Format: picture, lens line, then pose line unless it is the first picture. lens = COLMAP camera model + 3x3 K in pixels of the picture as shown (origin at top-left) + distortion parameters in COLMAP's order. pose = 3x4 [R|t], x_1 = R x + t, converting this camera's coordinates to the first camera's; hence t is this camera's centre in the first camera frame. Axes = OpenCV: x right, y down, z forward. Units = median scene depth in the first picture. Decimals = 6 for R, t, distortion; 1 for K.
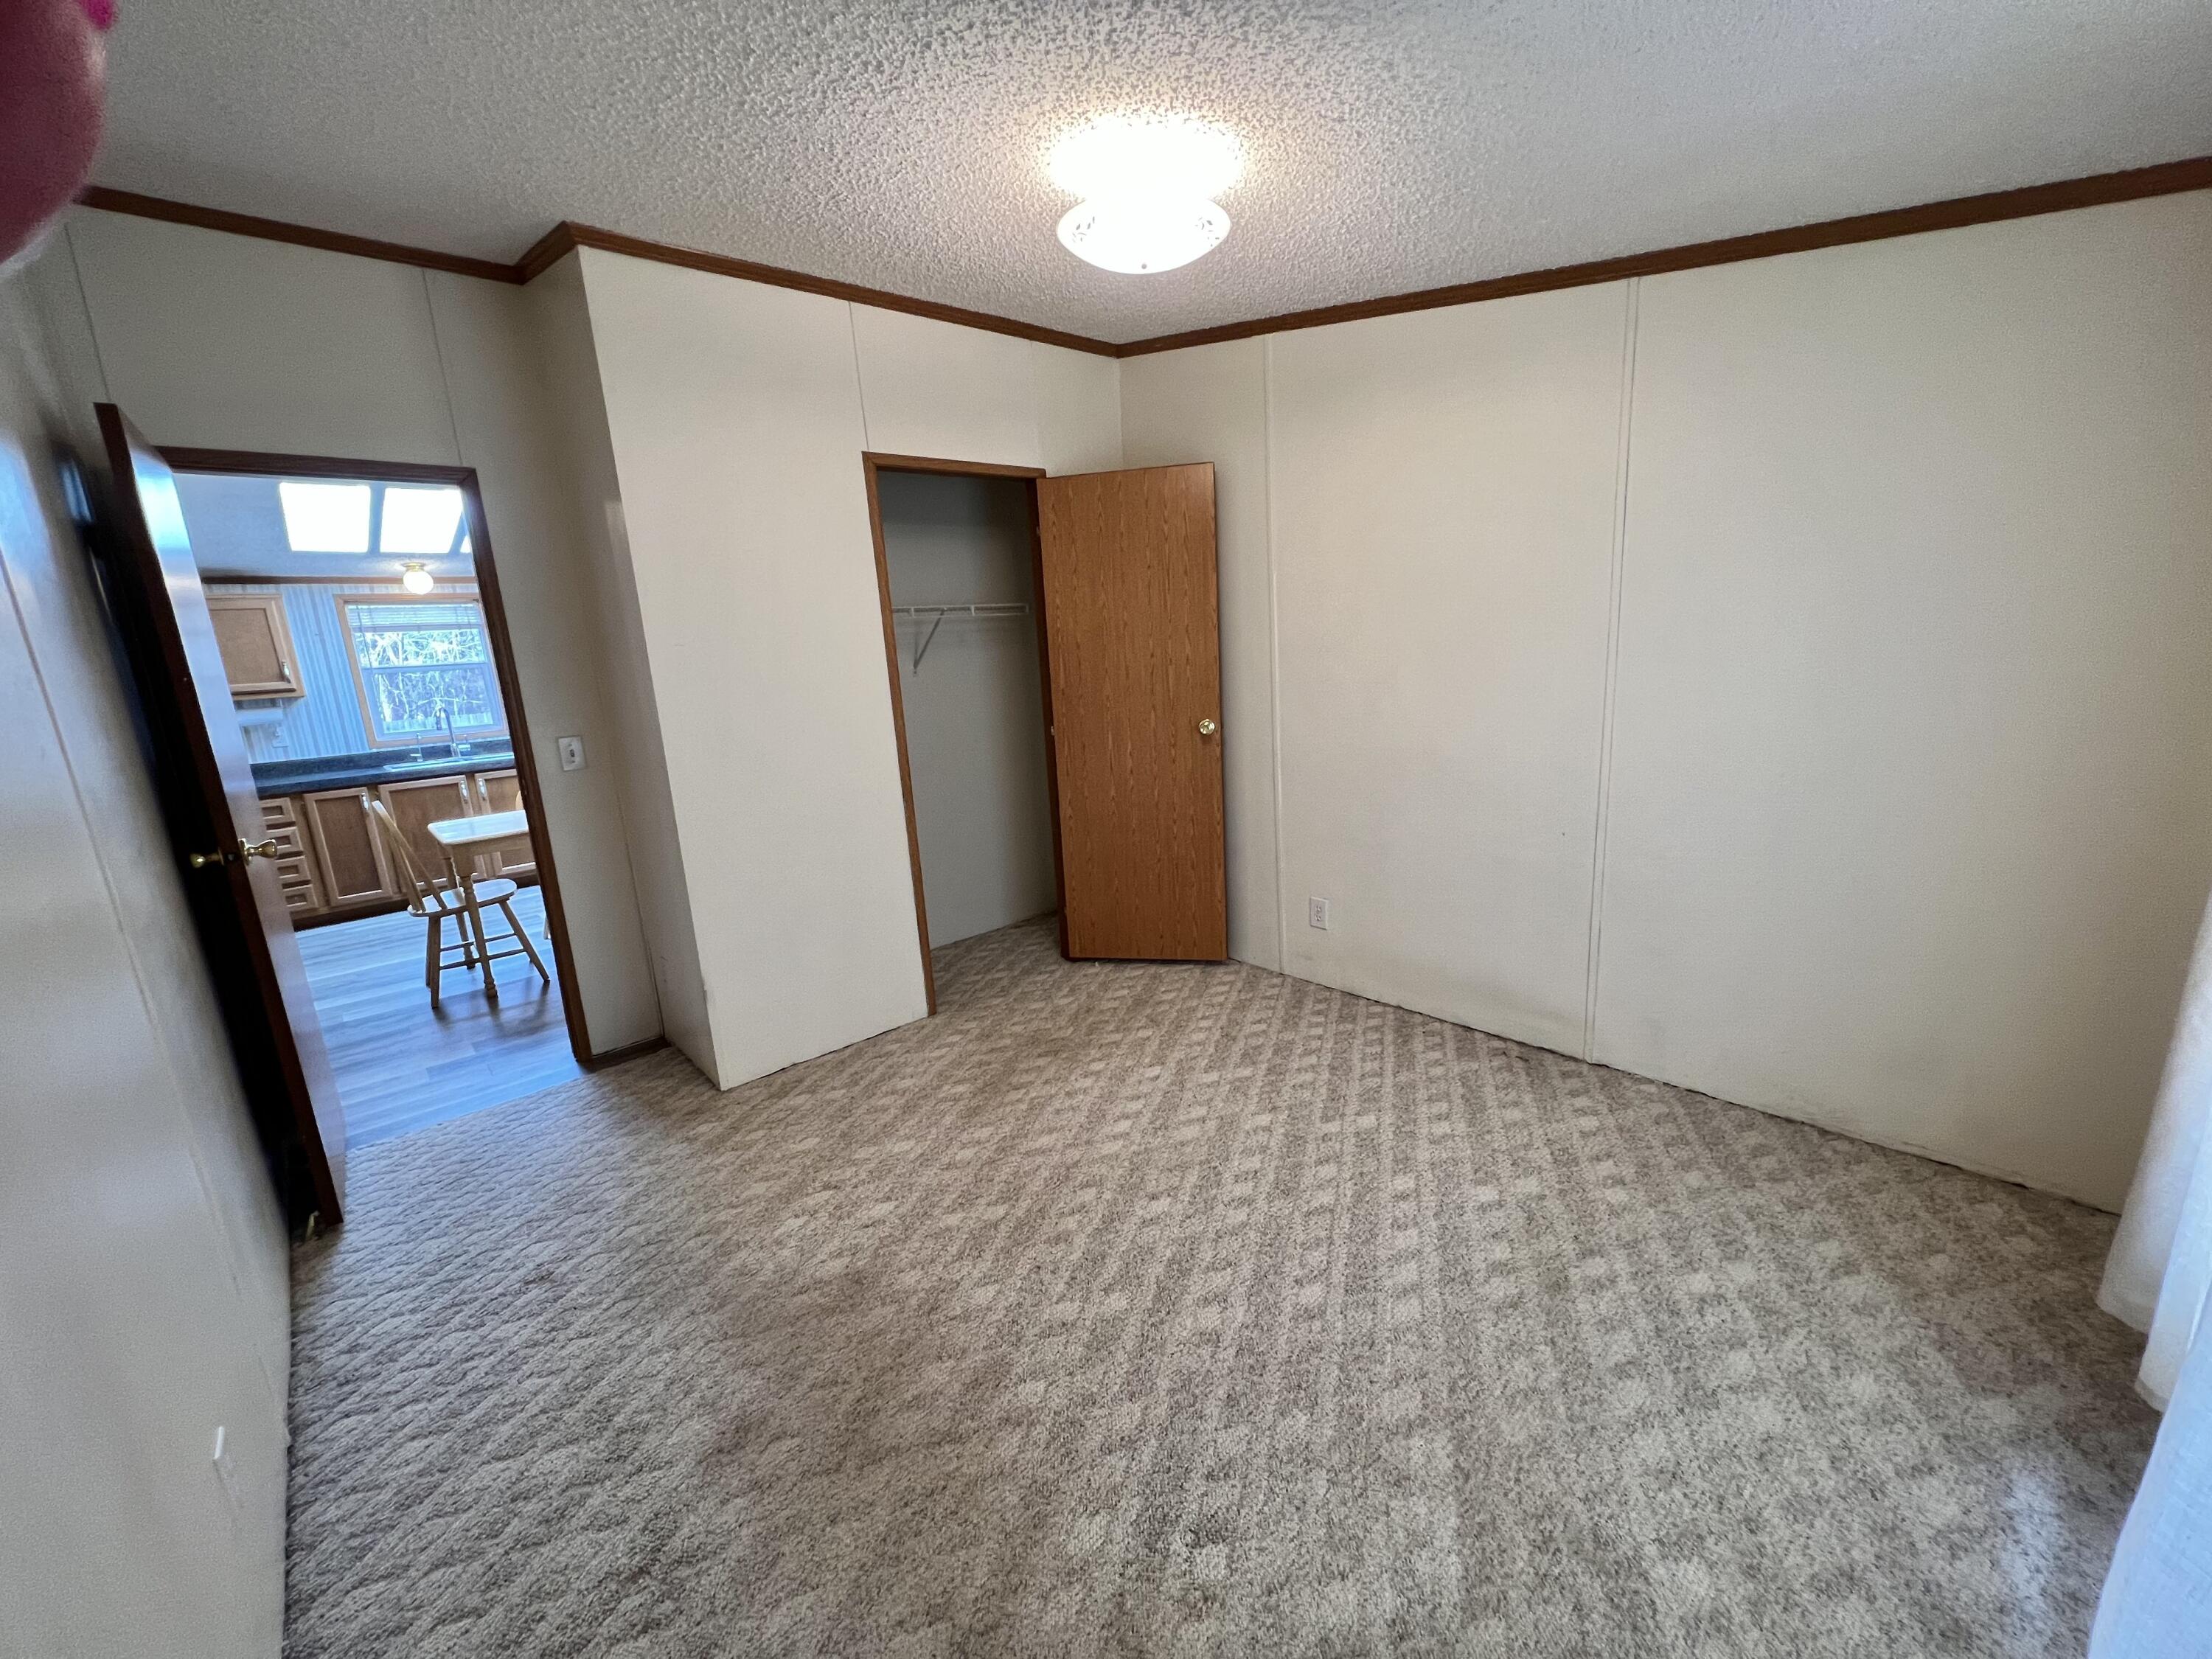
lens RADIAL K [[884.1, 0, 1110.5], [0, 884.1, 830.9], [0, 0, 1]] dist [-0.001507, 0.000693]
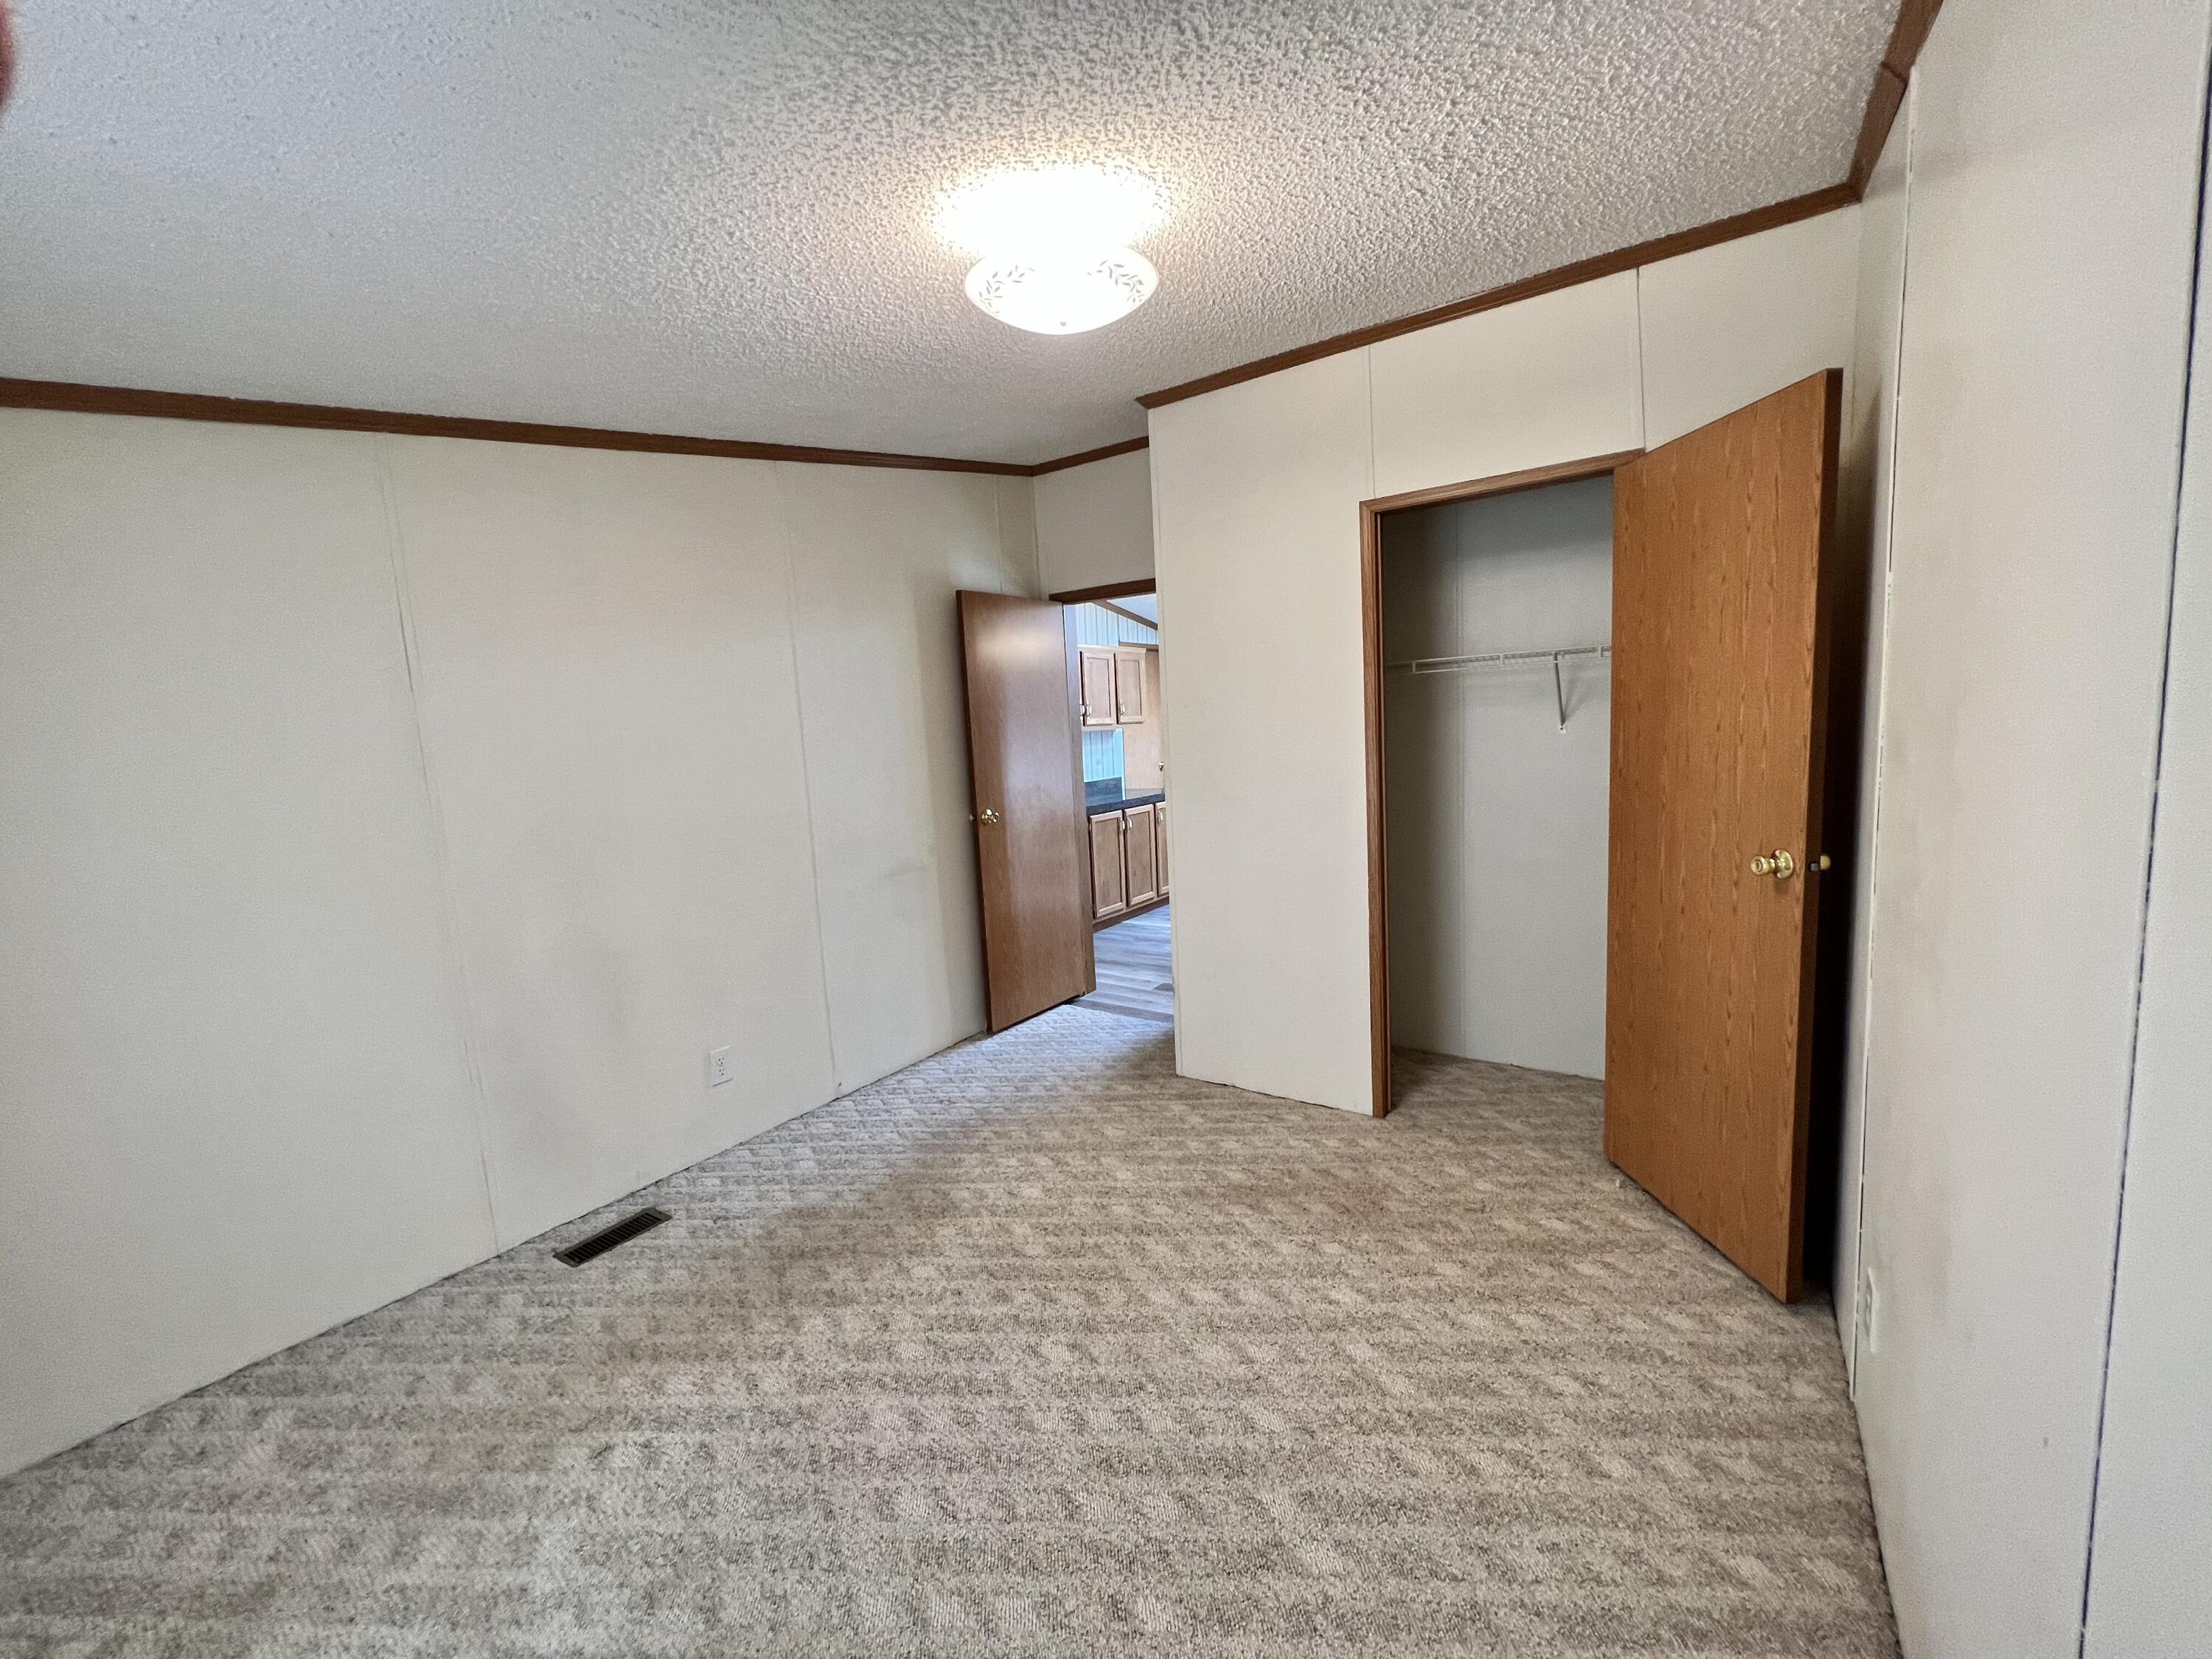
lens RADIAL K [[884.1, 0, 1112.1], [0, 884.1, 833.8], [0, 0, 1]] dist [-0.001507, 0.000693]
pose [[0.241712, 0.166721, -0.955918, 0.652209], [-0.170915, 0.977042, 0.127188, -0.167281], [0.955177, 0.132638, 0.264658, 0.577971]]
